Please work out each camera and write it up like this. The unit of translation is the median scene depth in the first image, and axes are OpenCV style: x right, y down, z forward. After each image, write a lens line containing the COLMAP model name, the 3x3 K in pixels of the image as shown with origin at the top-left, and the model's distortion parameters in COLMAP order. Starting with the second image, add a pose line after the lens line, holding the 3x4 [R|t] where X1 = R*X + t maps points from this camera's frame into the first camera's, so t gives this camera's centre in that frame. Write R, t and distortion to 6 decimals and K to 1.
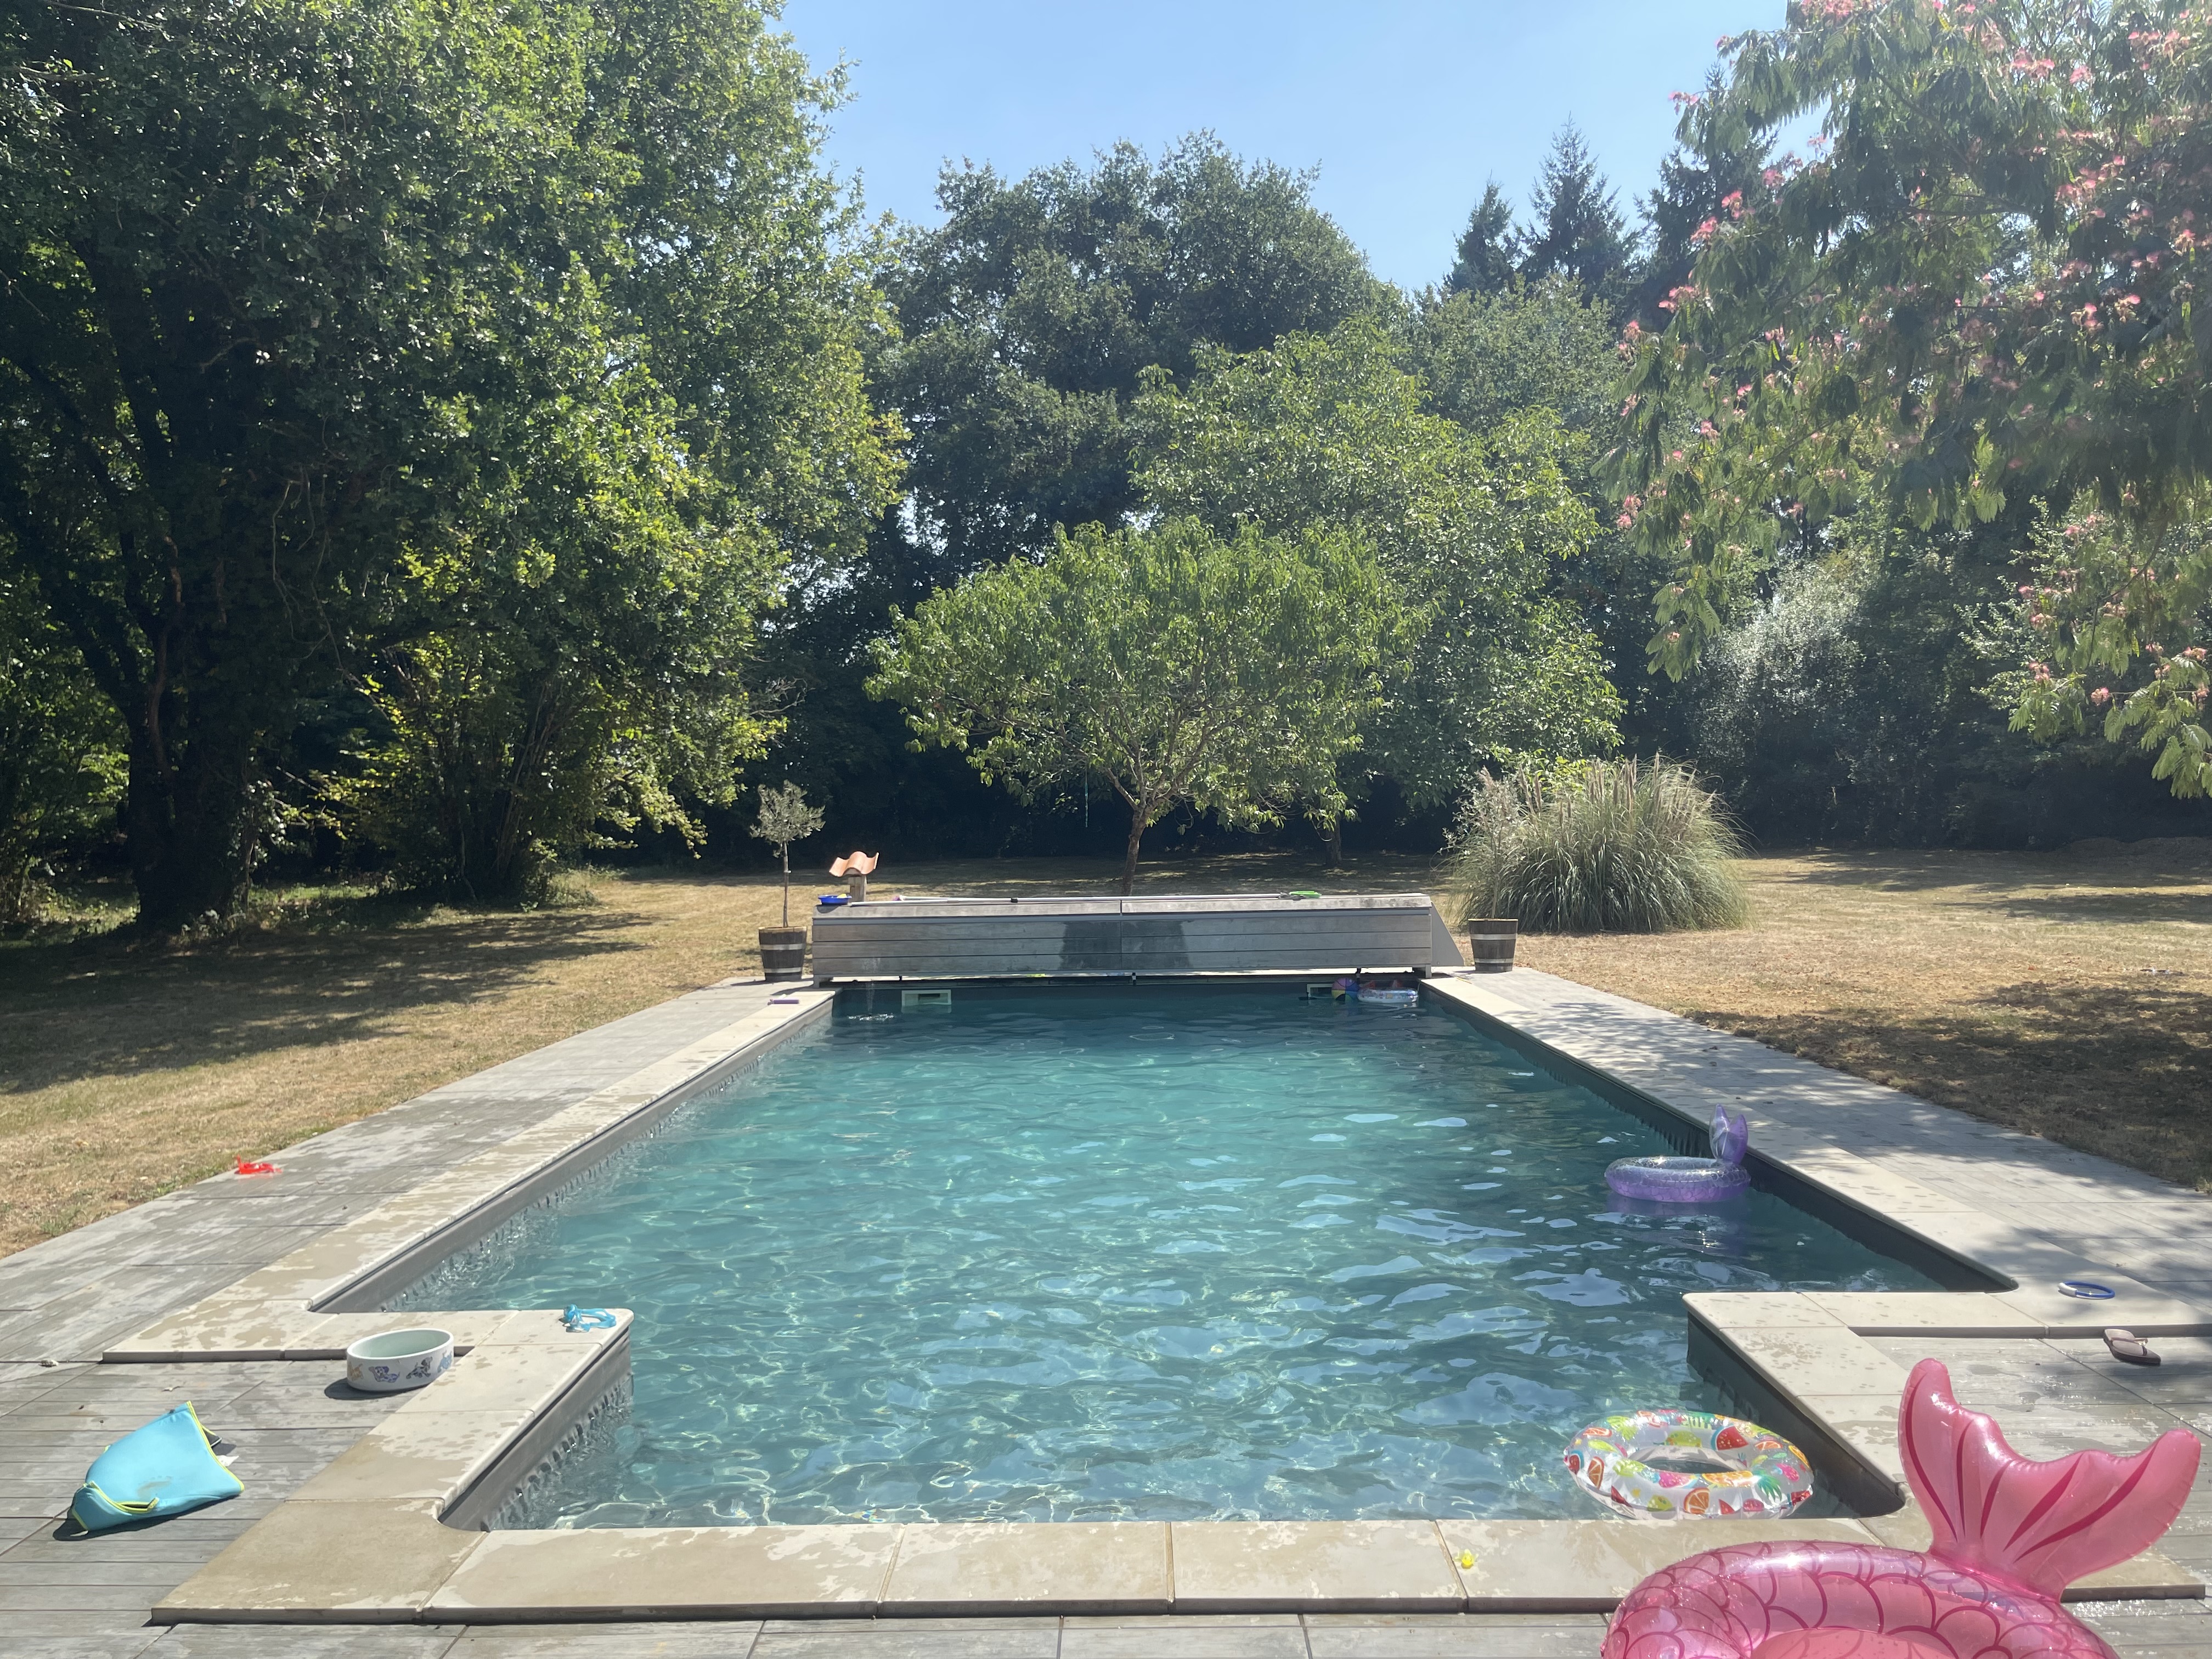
lens RADIAL K [[1722.3, 0, 1106.0], [0, 1722.3, 829.5], [0, 0, 1]] dist [0.082650, -0.131214]
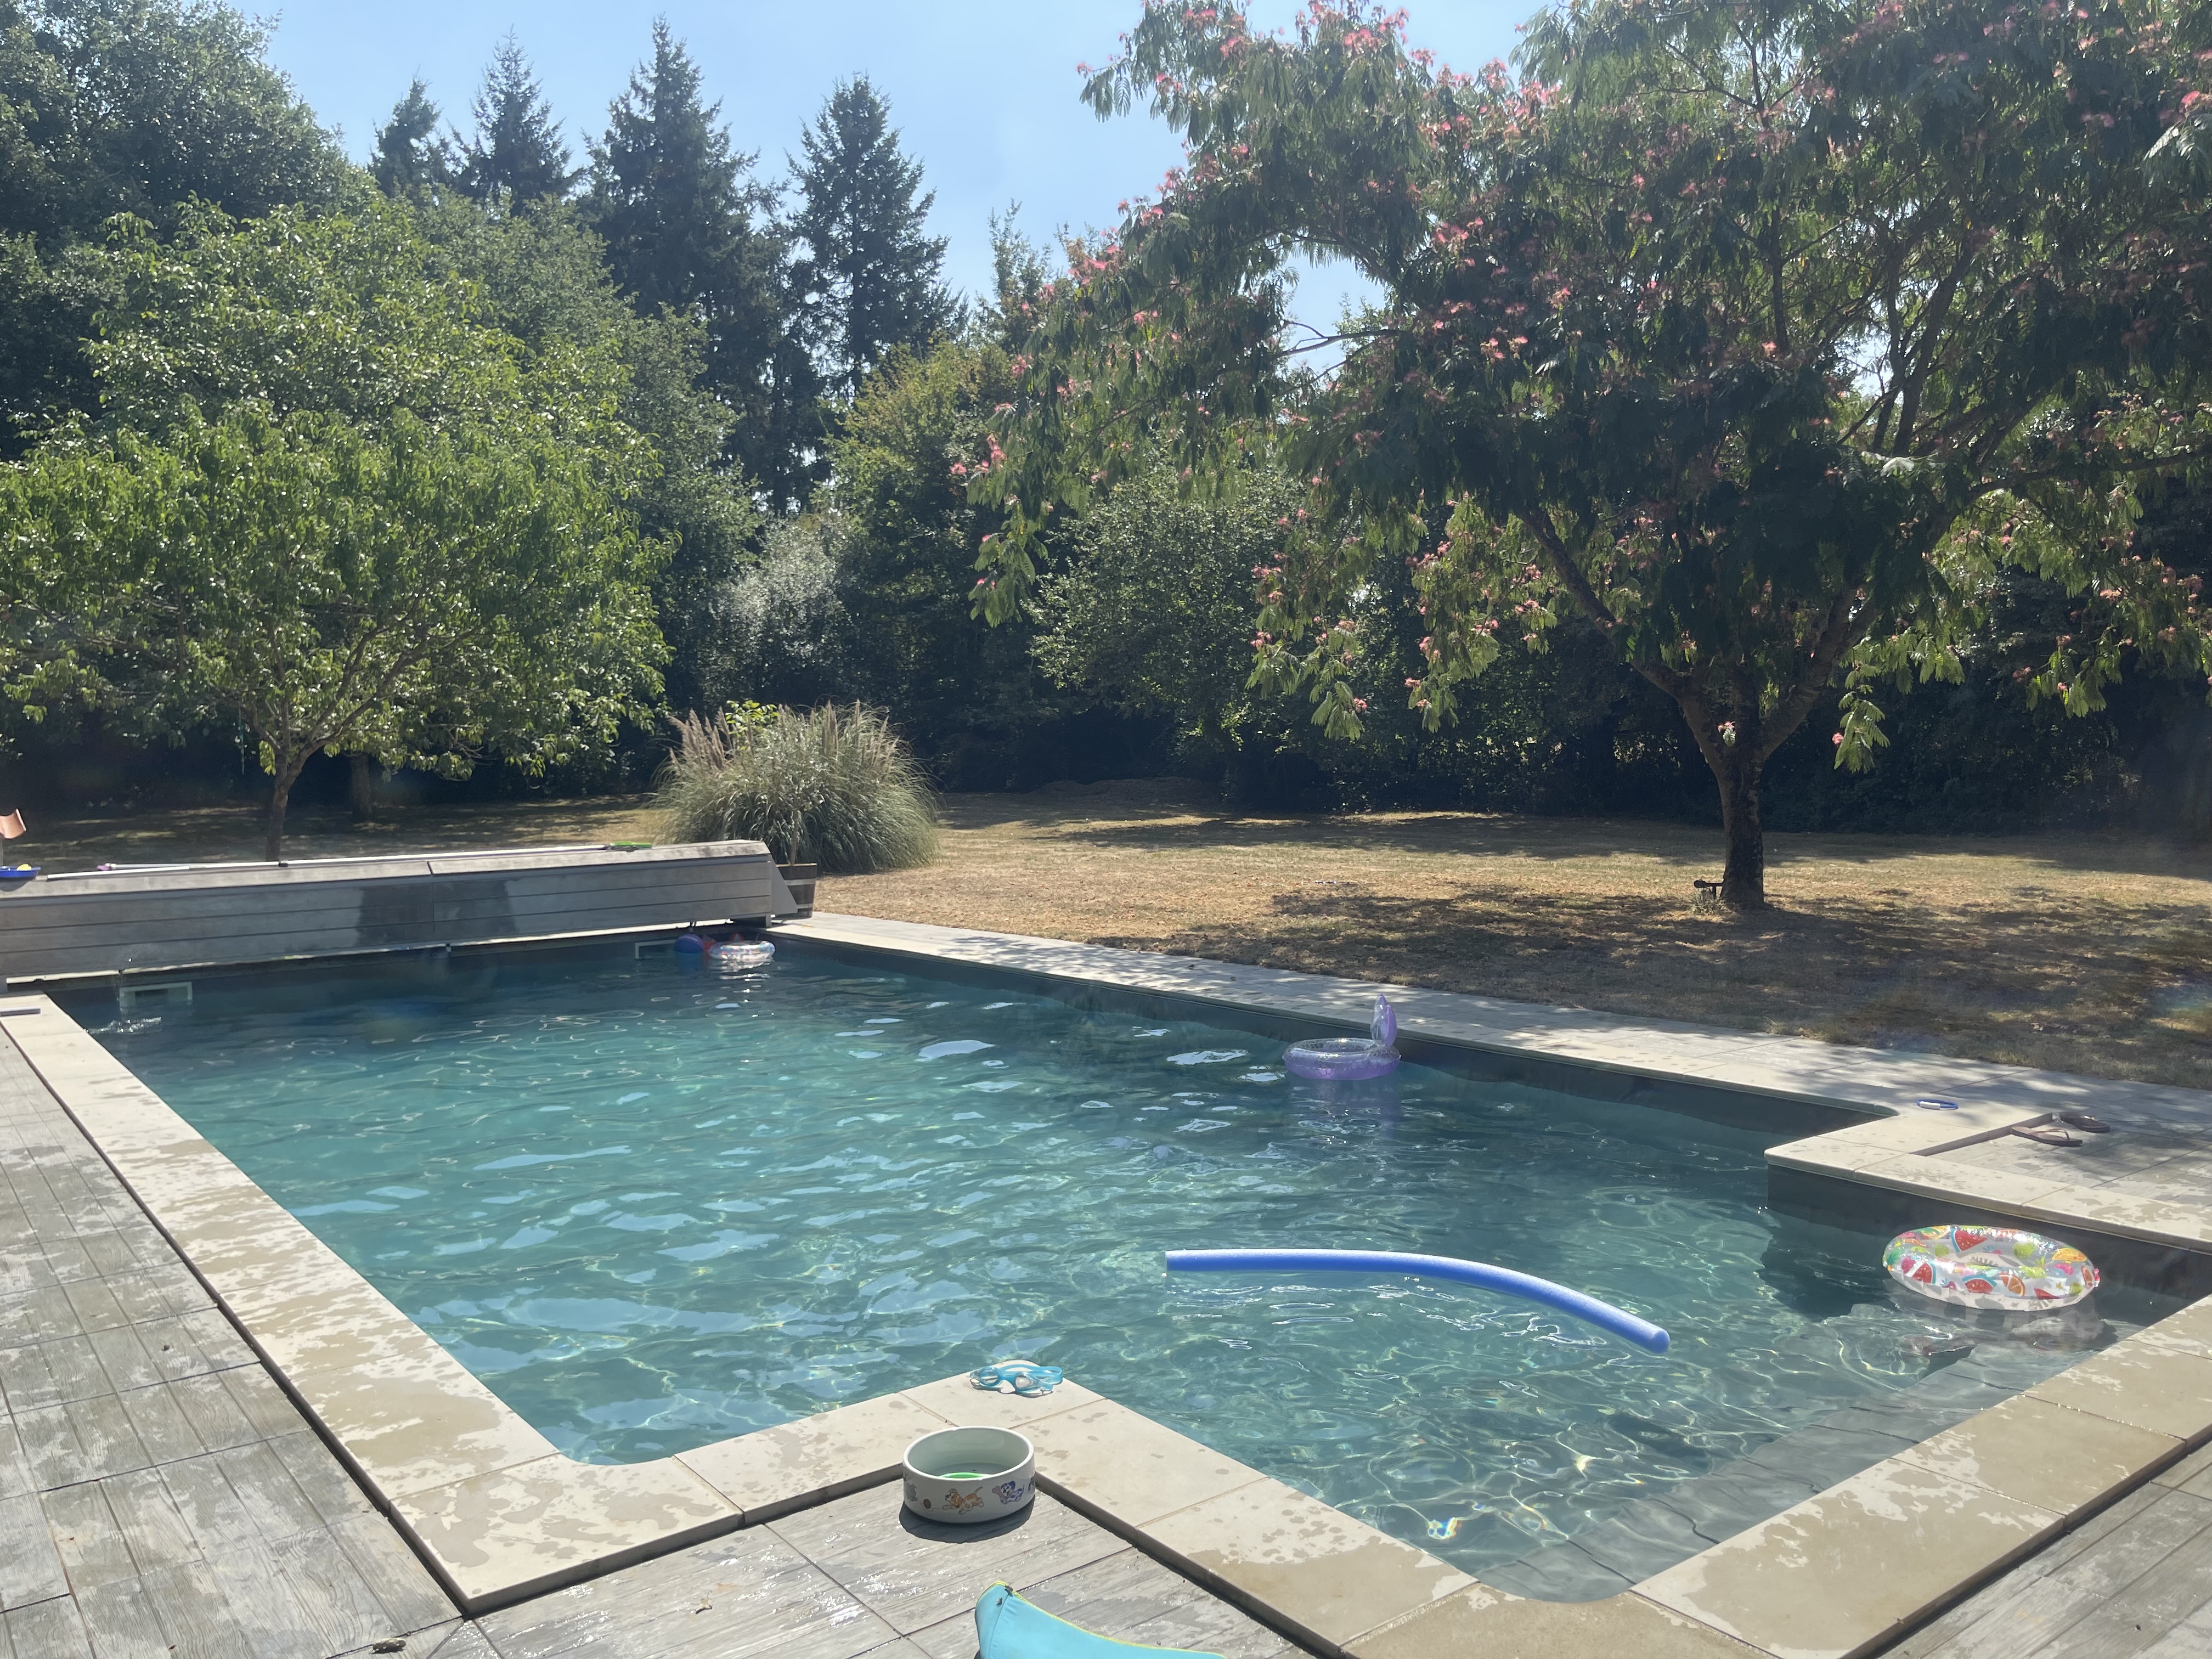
lens RADIAL K [[1722.3, 0, 1106.0], [0, 1722.3, 829.5], [0, 0, 1]] dist [0.082650, -0.131214]
pose [[0.783032, -0.026597, 0.621412, -0.153486], [0.008679, 0.999455, 0.031842, 0.001352], [-0.621921, -0.019540, 0.782836, 0.073838]]
